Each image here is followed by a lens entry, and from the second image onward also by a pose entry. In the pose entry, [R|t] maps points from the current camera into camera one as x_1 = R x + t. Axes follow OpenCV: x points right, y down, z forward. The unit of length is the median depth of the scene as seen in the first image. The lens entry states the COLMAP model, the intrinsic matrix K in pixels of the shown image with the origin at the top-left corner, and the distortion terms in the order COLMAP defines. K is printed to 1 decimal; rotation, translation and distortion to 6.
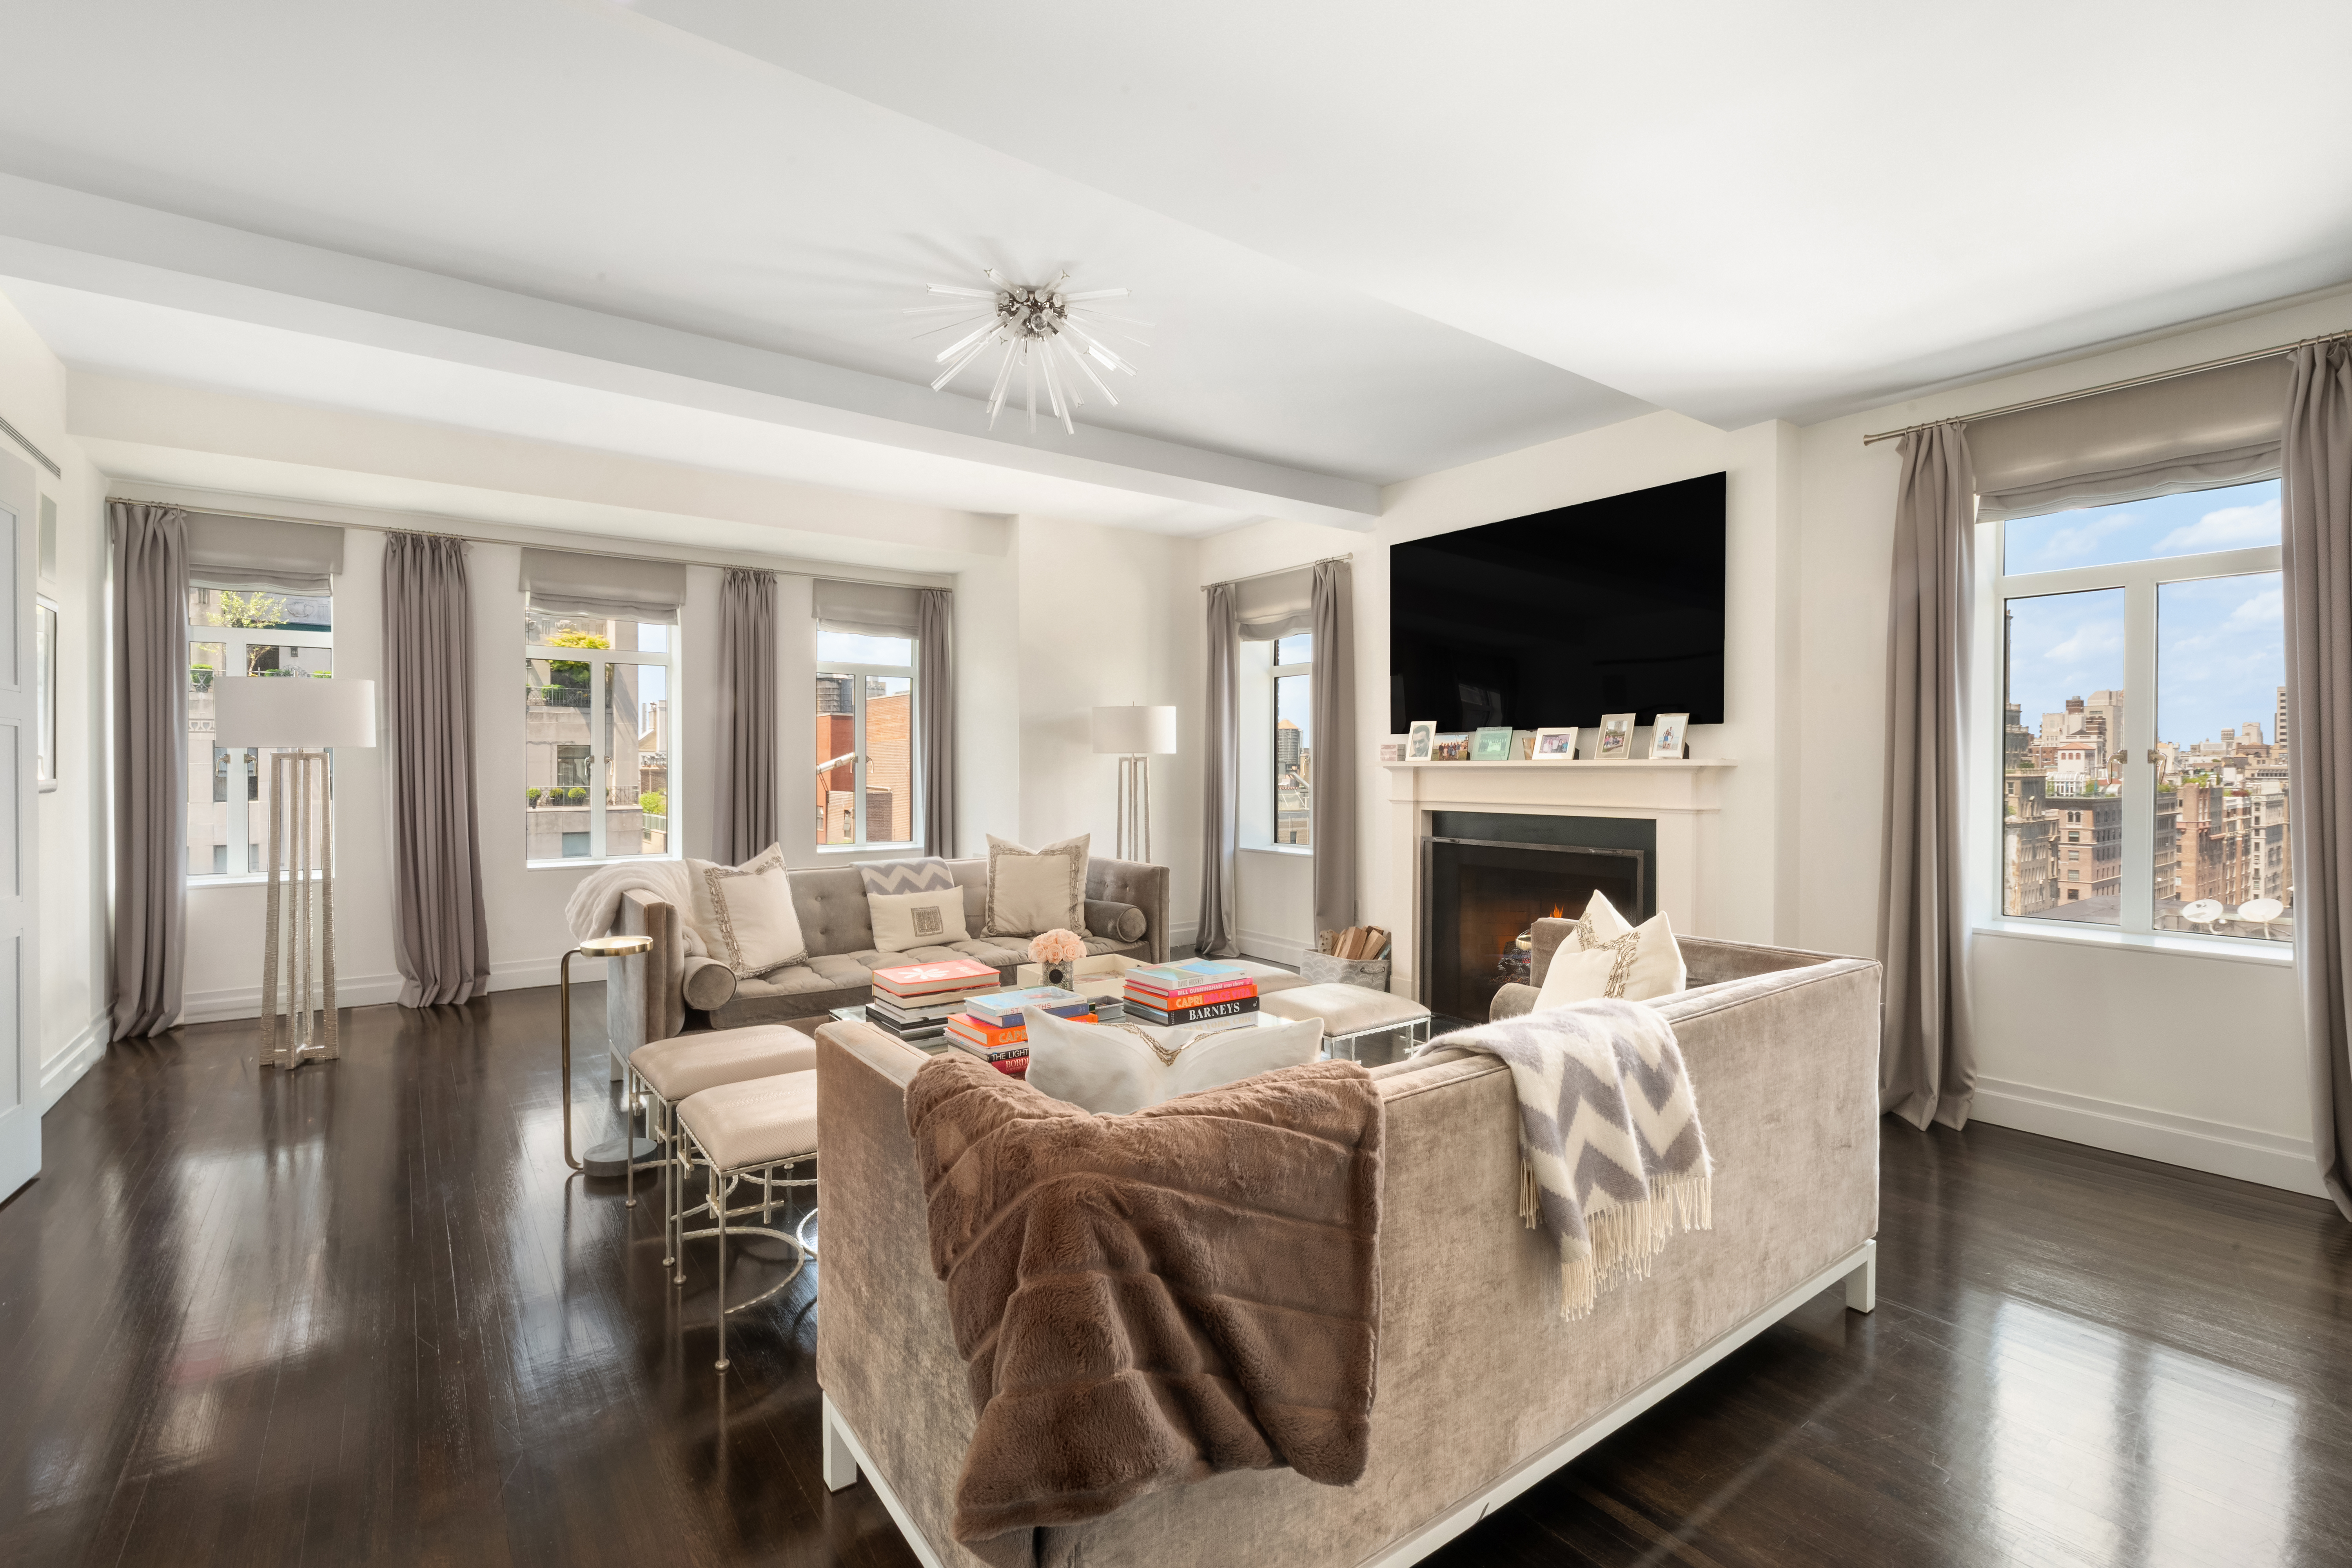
lens RADIAL K [[1034.5, 0, 1176.0], [0, 1034.5, 784.0], [0, 0, 1]] dist [-0.000866, -0.000100]
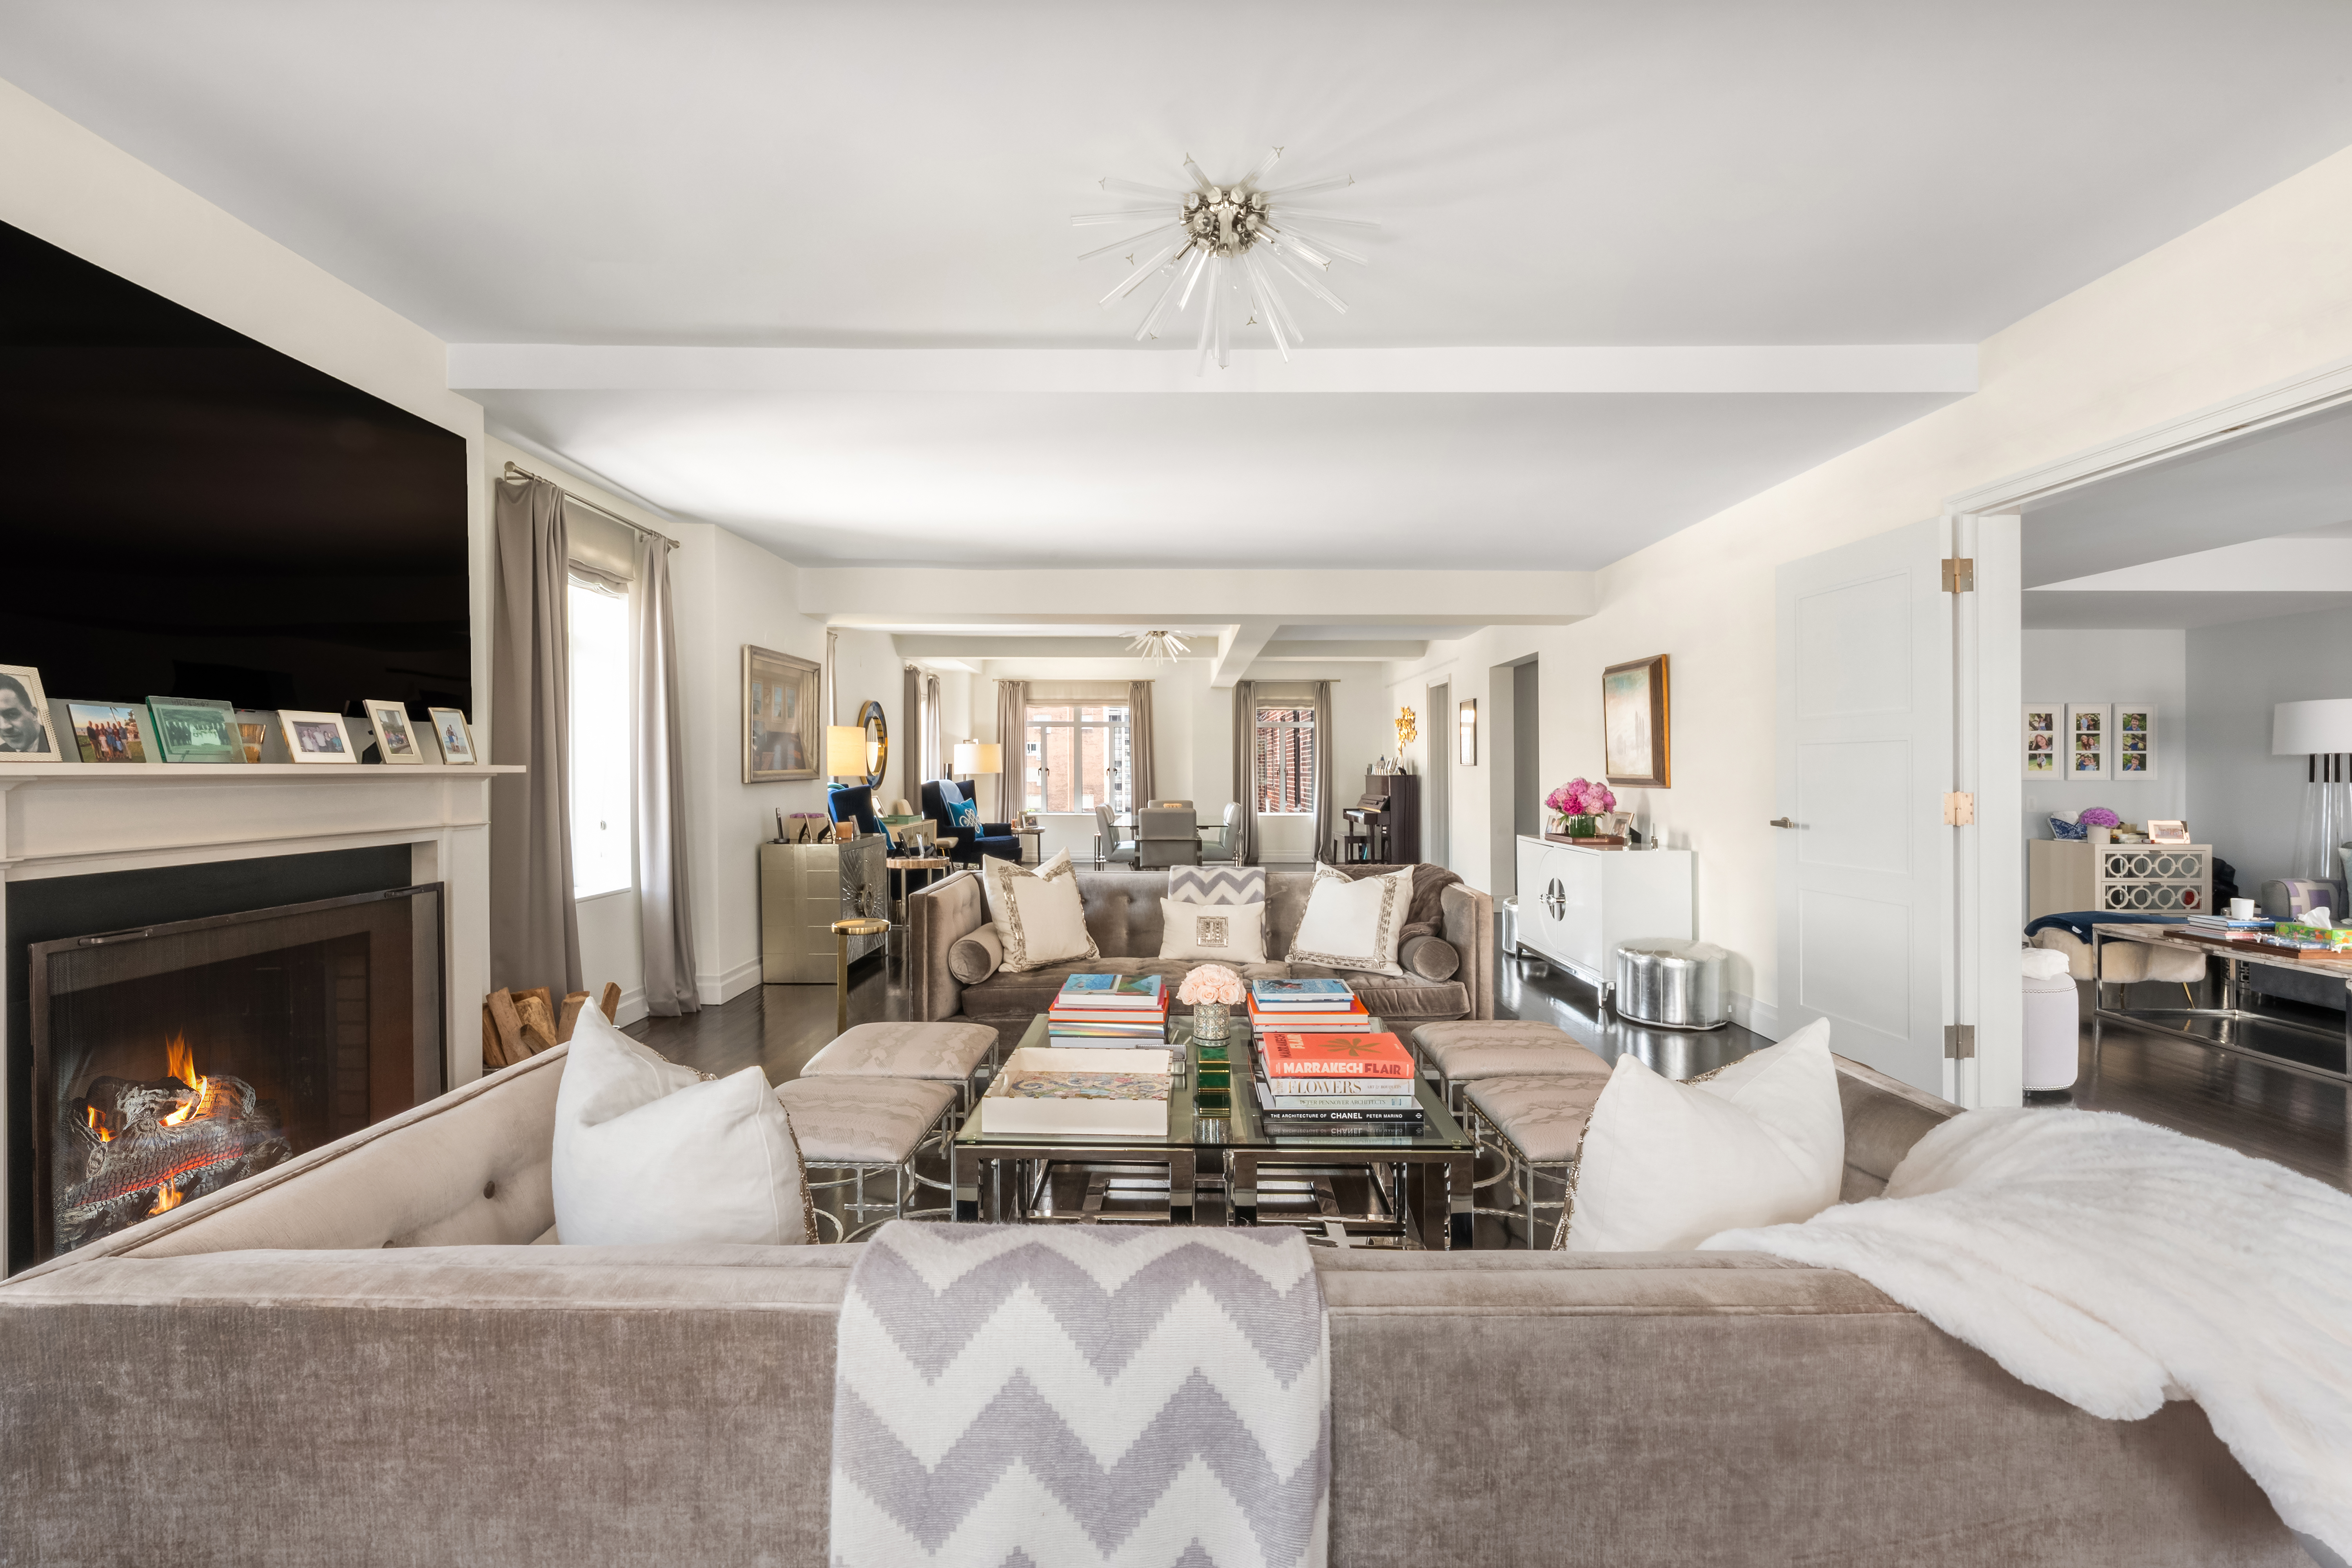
lens RADIAL K [[1031.5, 0, 1176.0], [0, 1031.5, 784.0], [0, 0, 1]] dist [-0.000714, -0.000060]
pose [[-0.806582, -0.003859, 0.591109, -0.380458], [0.013872, 0.999580, 0.025455, -0.018223], [-0.590959, 0.028732, -0.806190, 1.092759]]
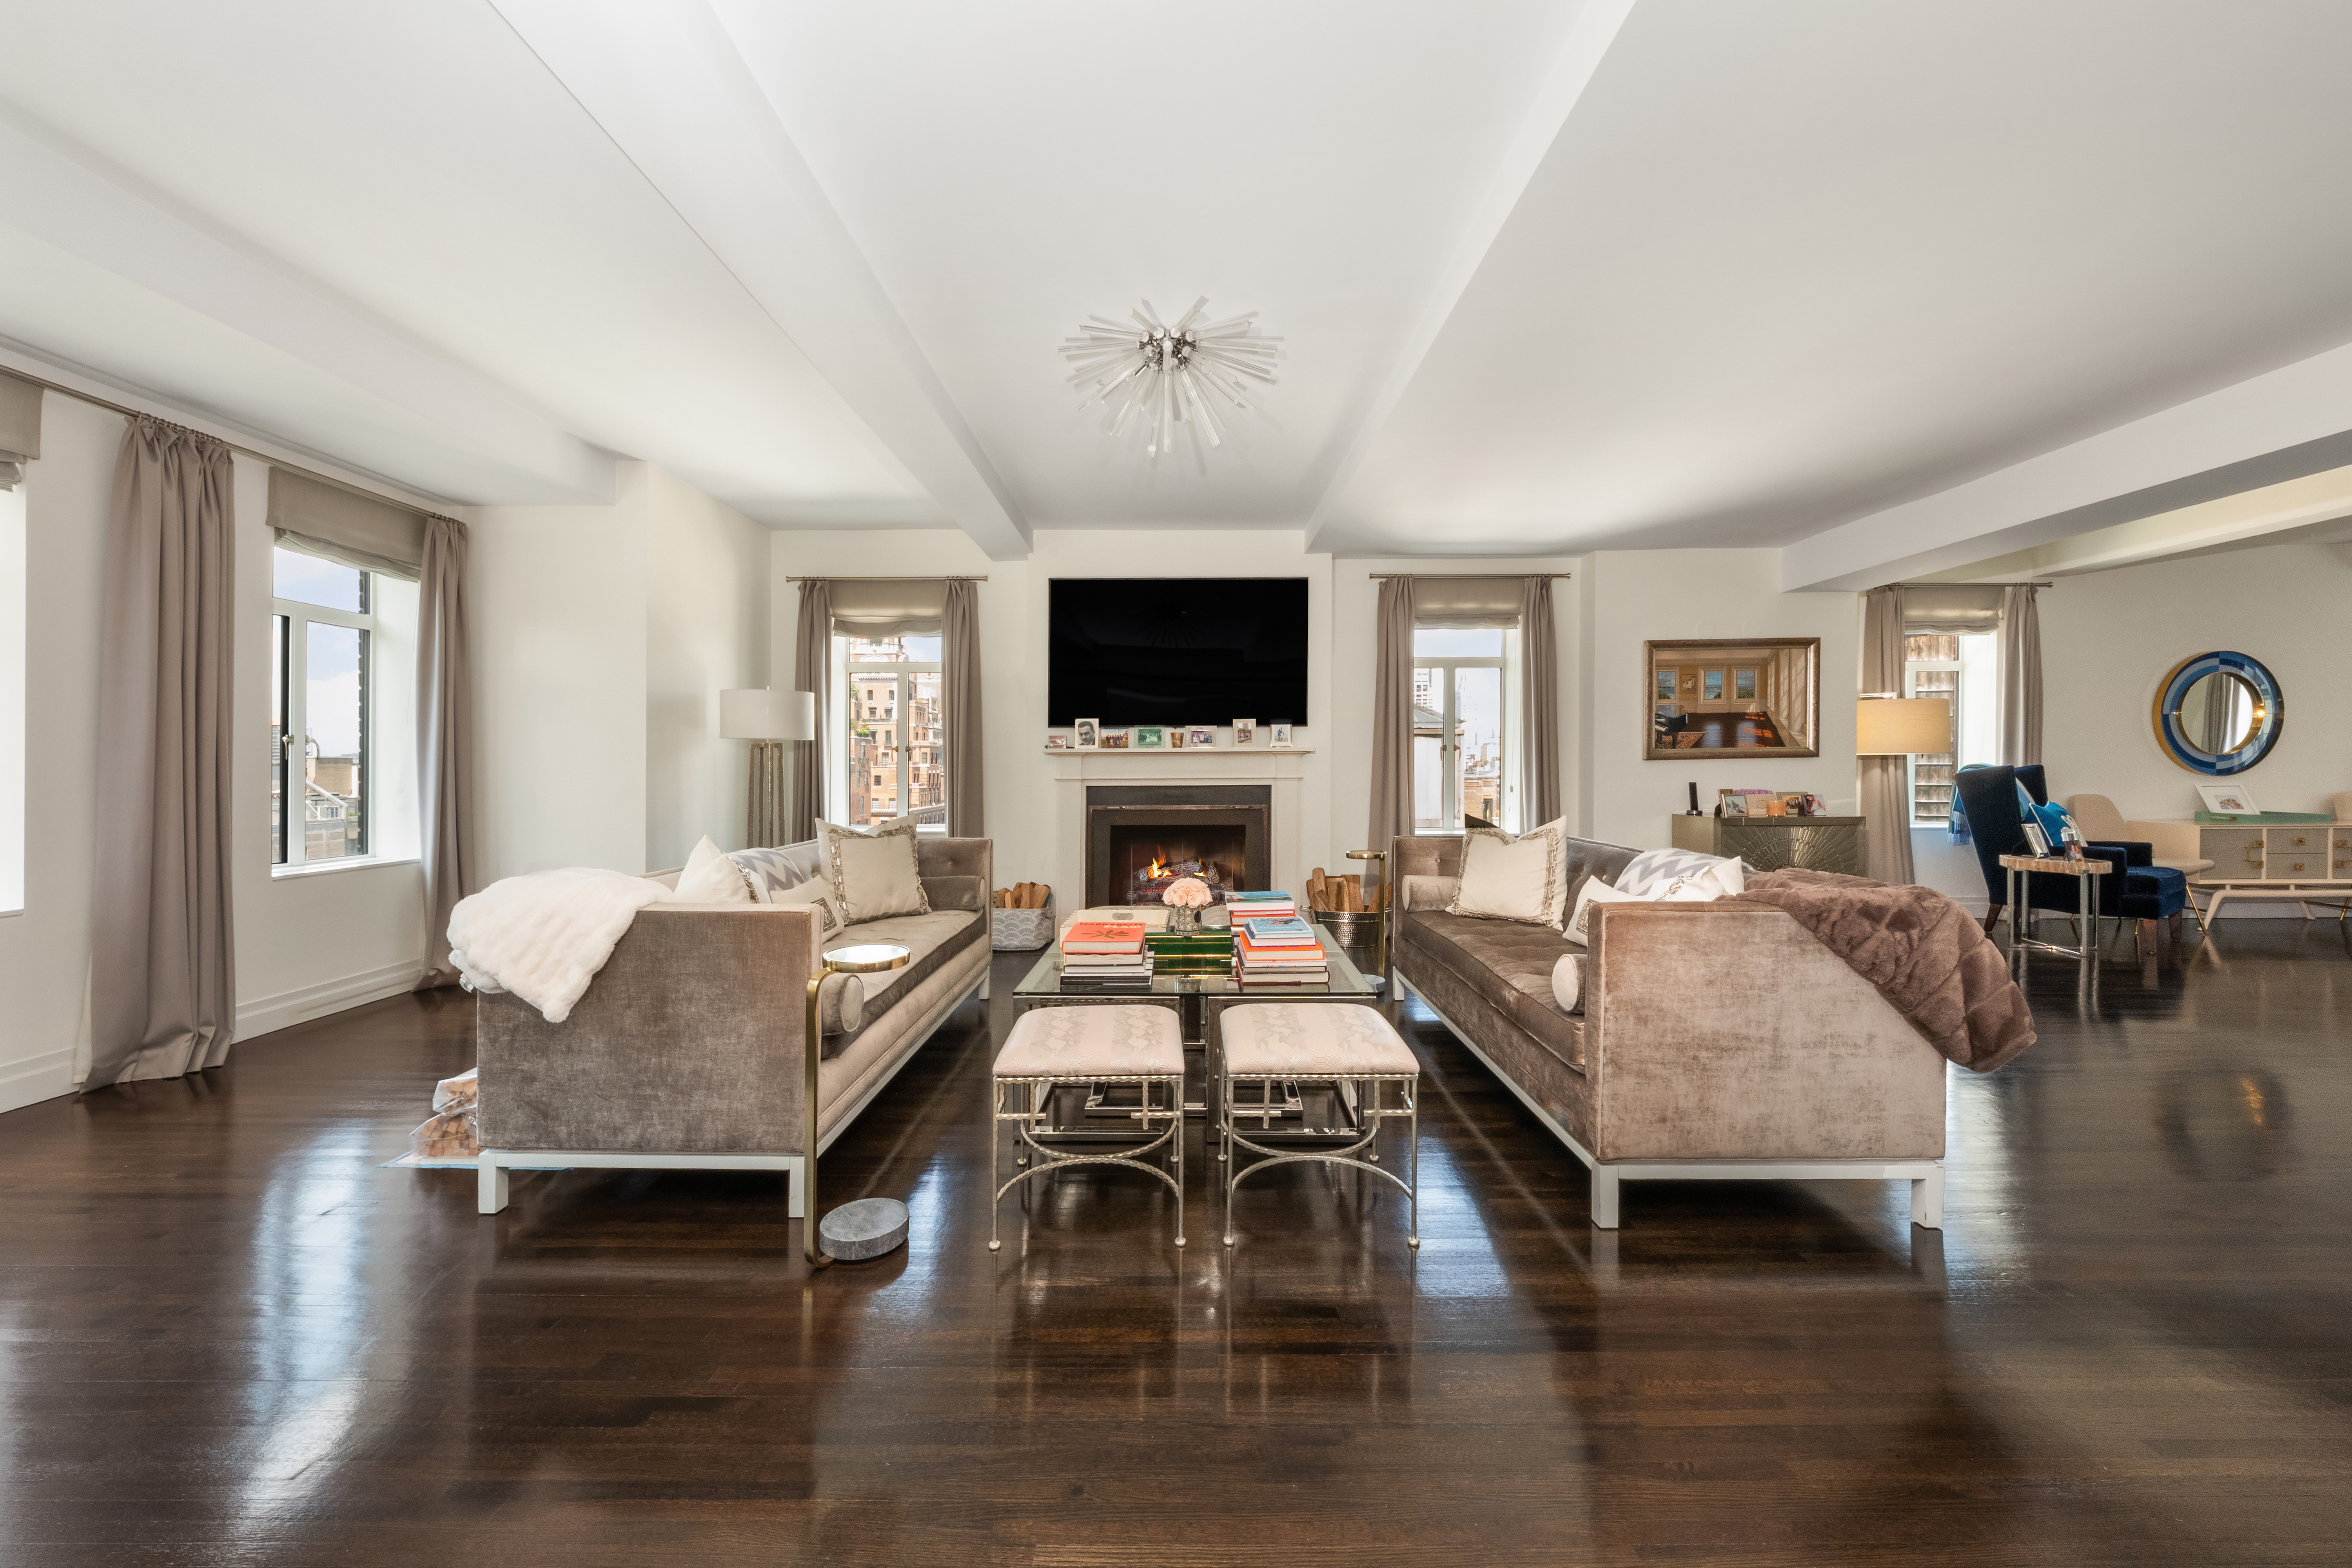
lens RADIAL K [[897.2, 0, 1176.0], [0, 897.2, 784.0], [0, 0, 1]] dist [0.001628, 0.000106]
pose [[0.582556, -0.016848, 0.812616, -0.641368], [0.021555, 0.999754, 0.005276, 0.019621], [-0.812505, 0.014443, 0.582776, 0.257506]]
